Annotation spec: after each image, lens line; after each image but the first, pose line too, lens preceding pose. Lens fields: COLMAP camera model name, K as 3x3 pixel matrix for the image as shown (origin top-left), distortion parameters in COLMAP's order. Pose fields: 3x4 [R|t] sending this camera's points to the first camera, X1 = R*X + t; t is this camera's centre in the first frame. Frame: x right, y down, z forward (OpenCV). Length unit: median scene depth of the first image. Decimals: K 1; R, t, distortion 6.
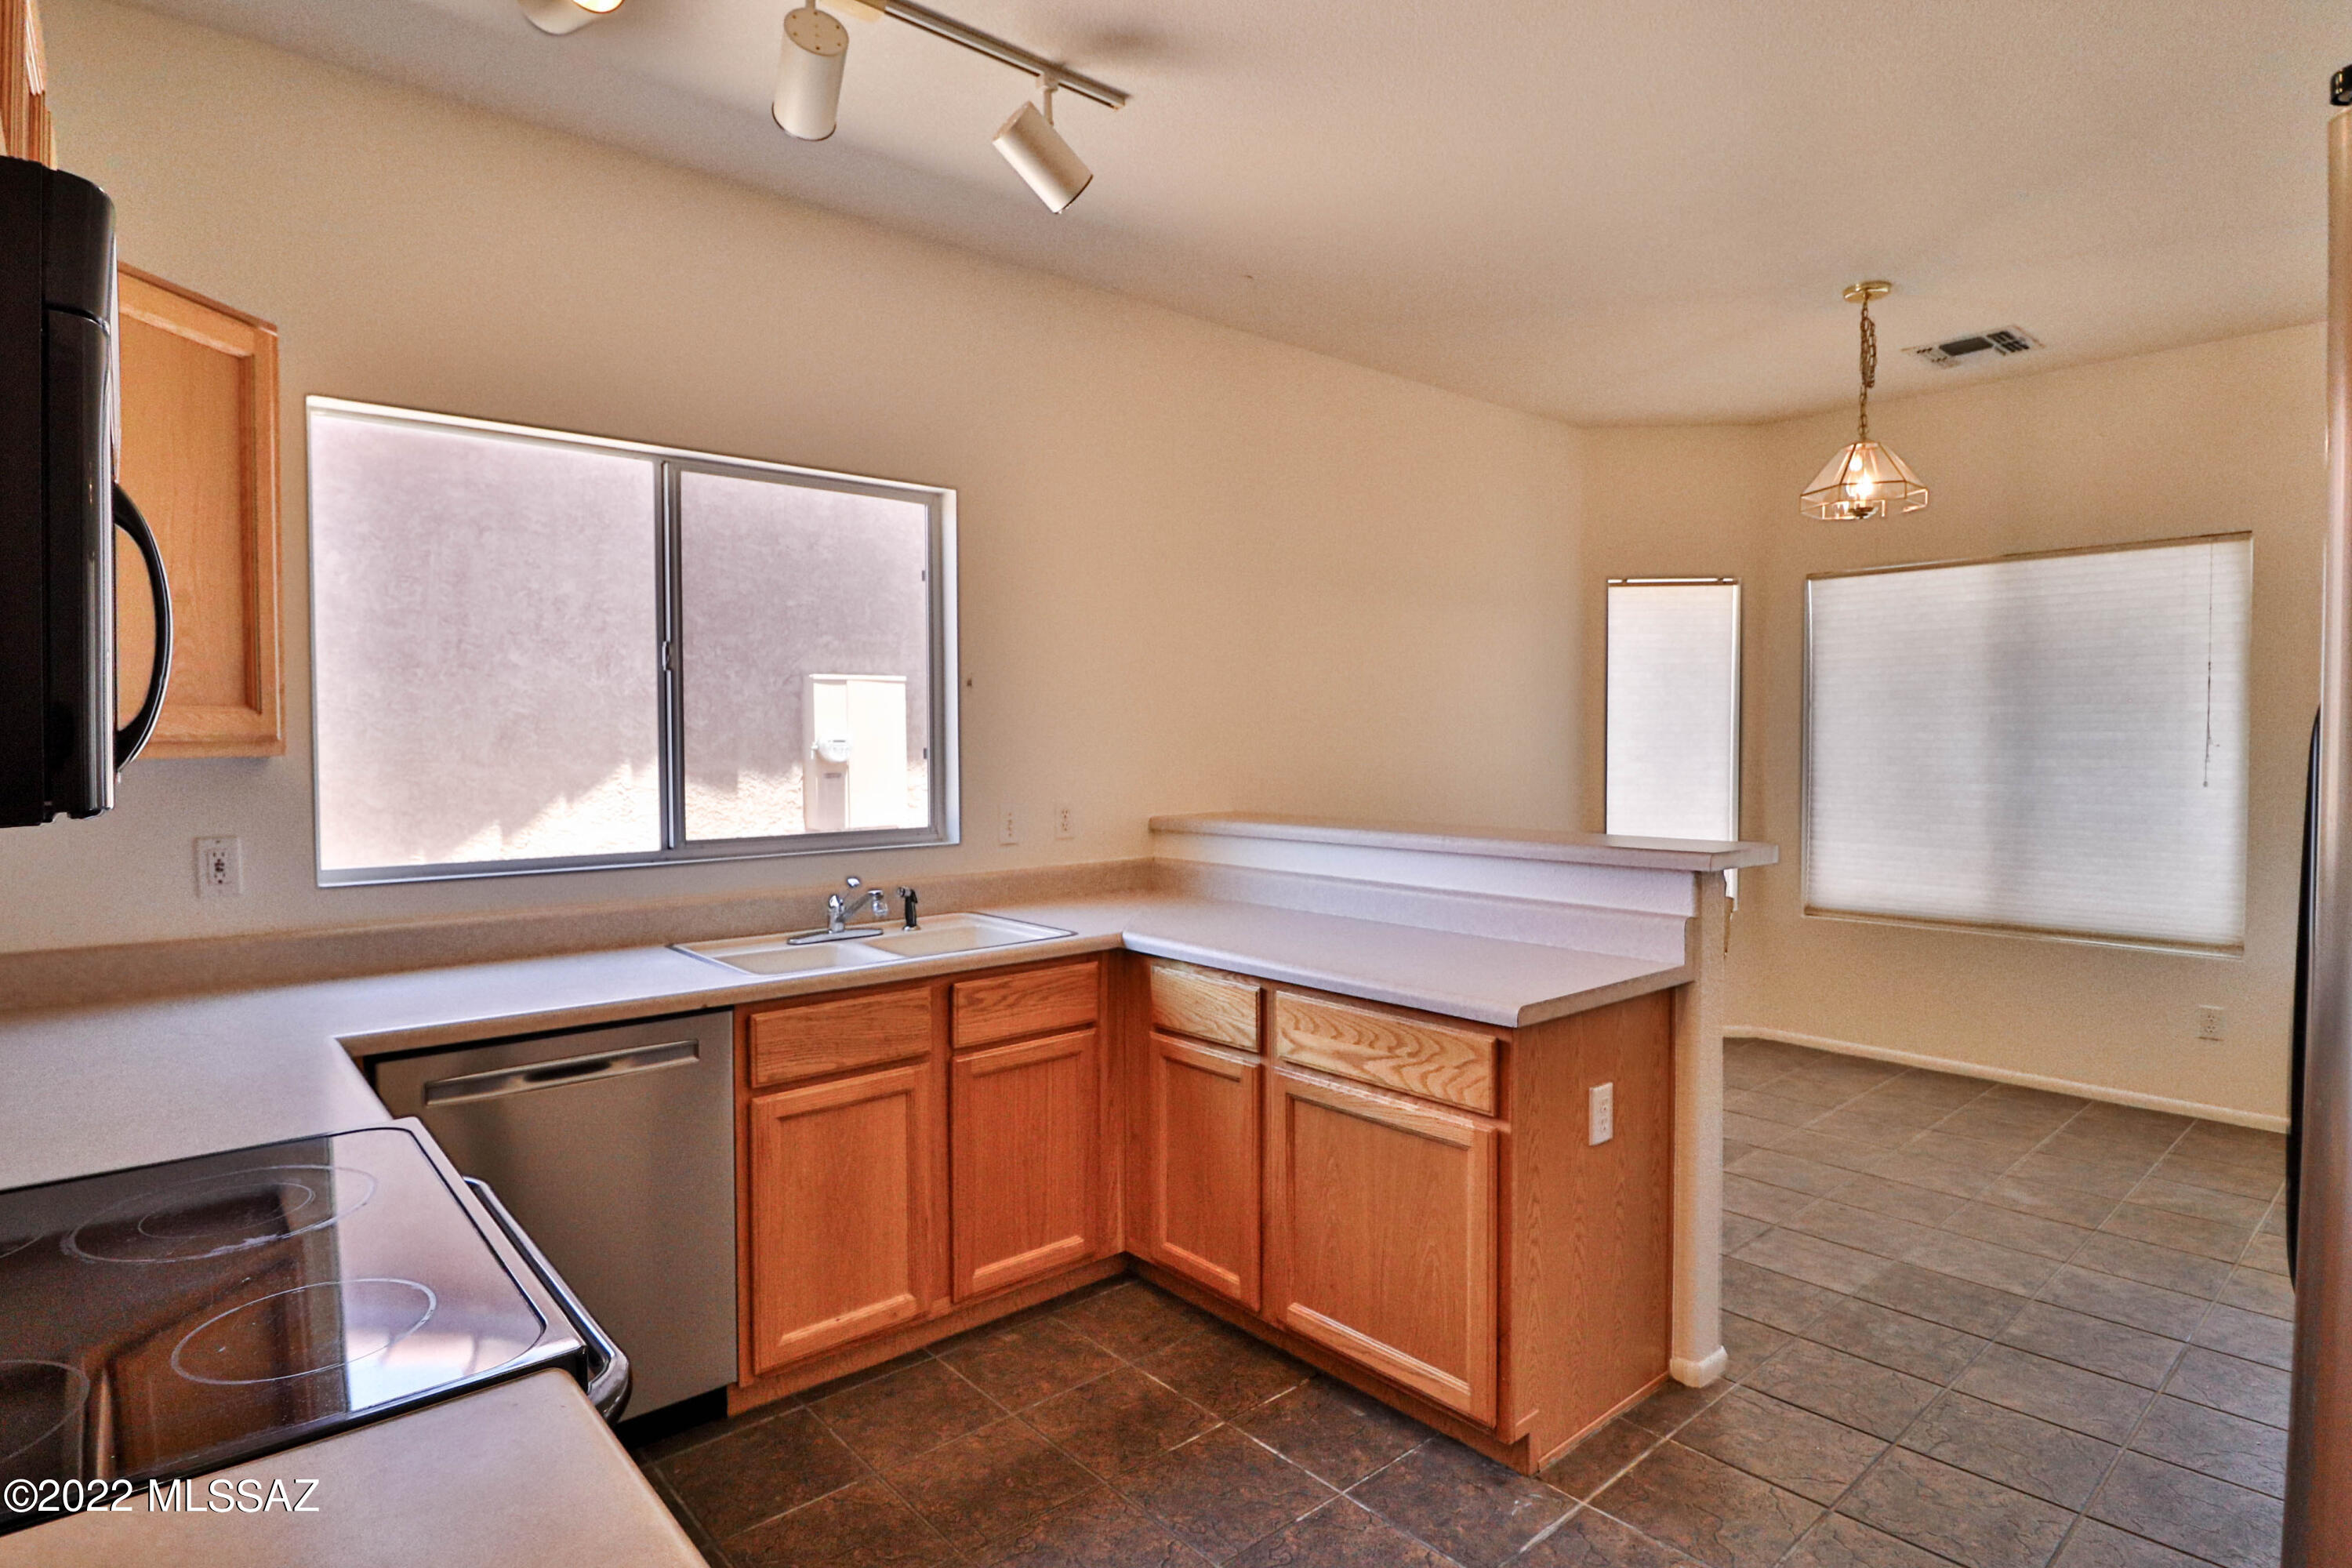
lens RADIAL K [[1231.5, 0, 1171.8], [0, 1231.5, 776.4], [0, 0, 1]] dist [-0.001329, -0.000600]
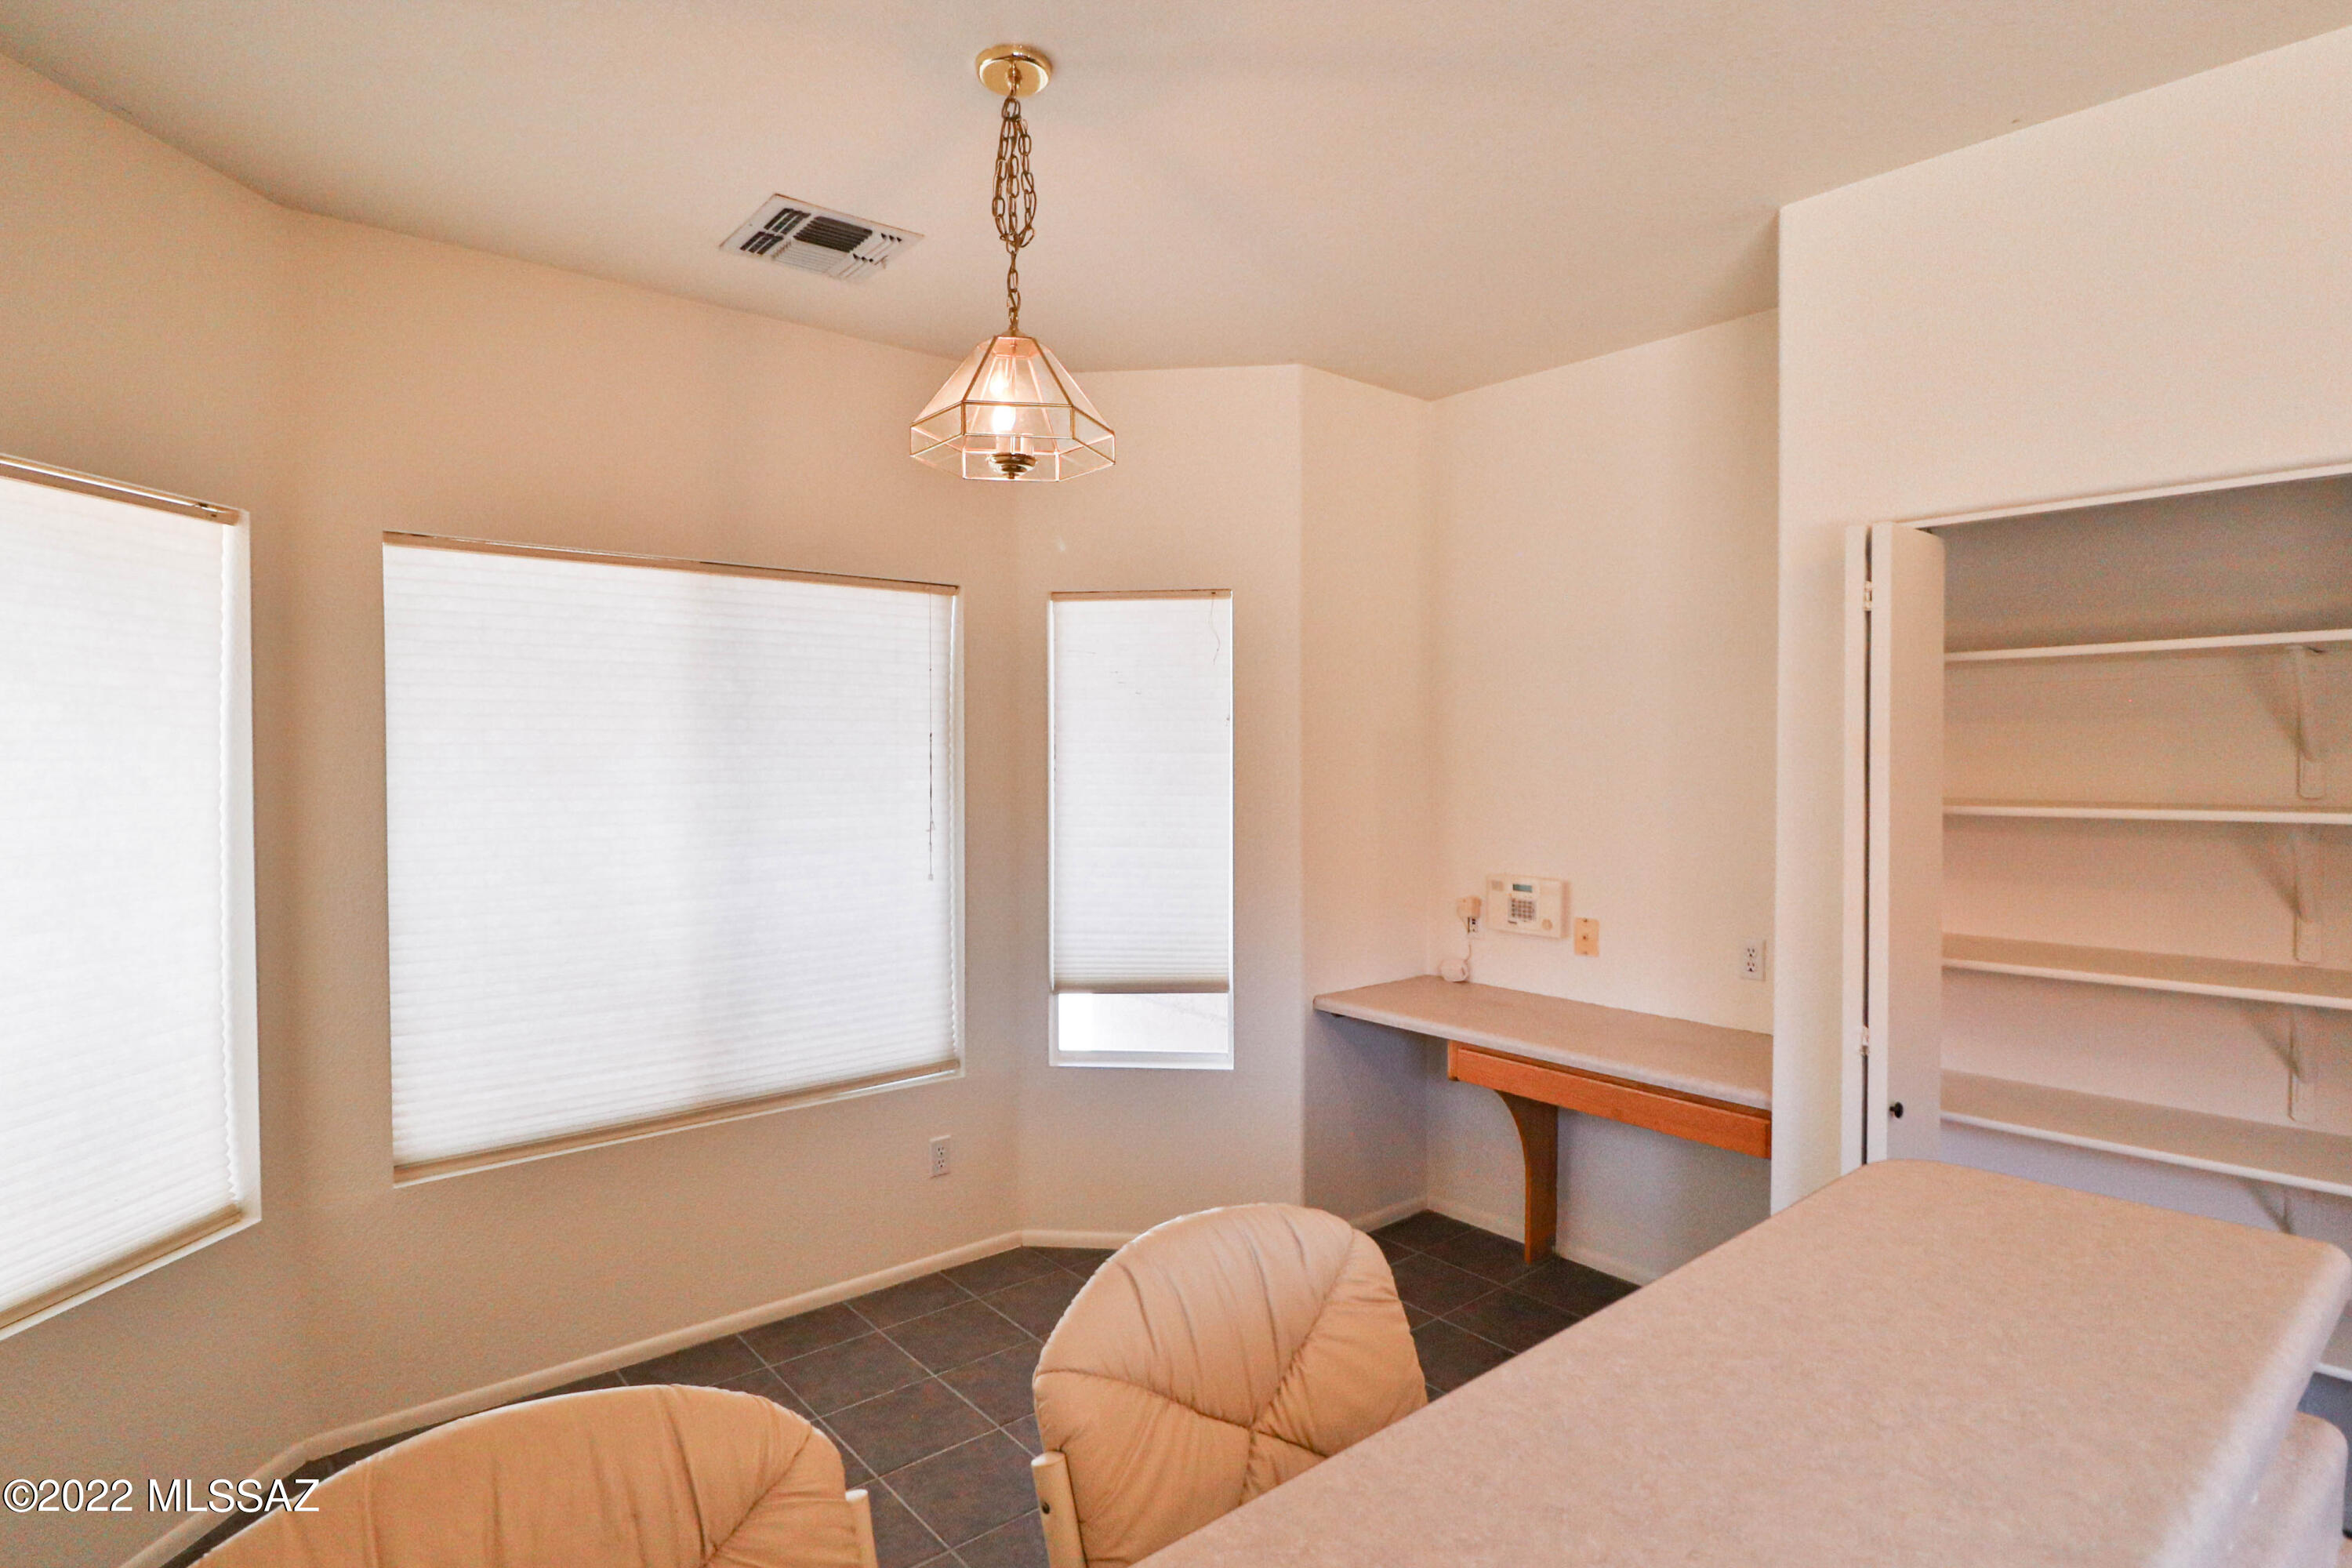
lens RADIAL K [[1231.5, 0, 1171.8], [0, 1231.5, 776.4], [0, 0, 1]] dist [-0.001329, -0.000600]
pose [[0.020963, -0.015247, 0.999664, 0.002335], [0.034072, 0.999314, 0.014528, -0.065202], [-0.999200, 0.033756, 0.021468, 0.760007]]
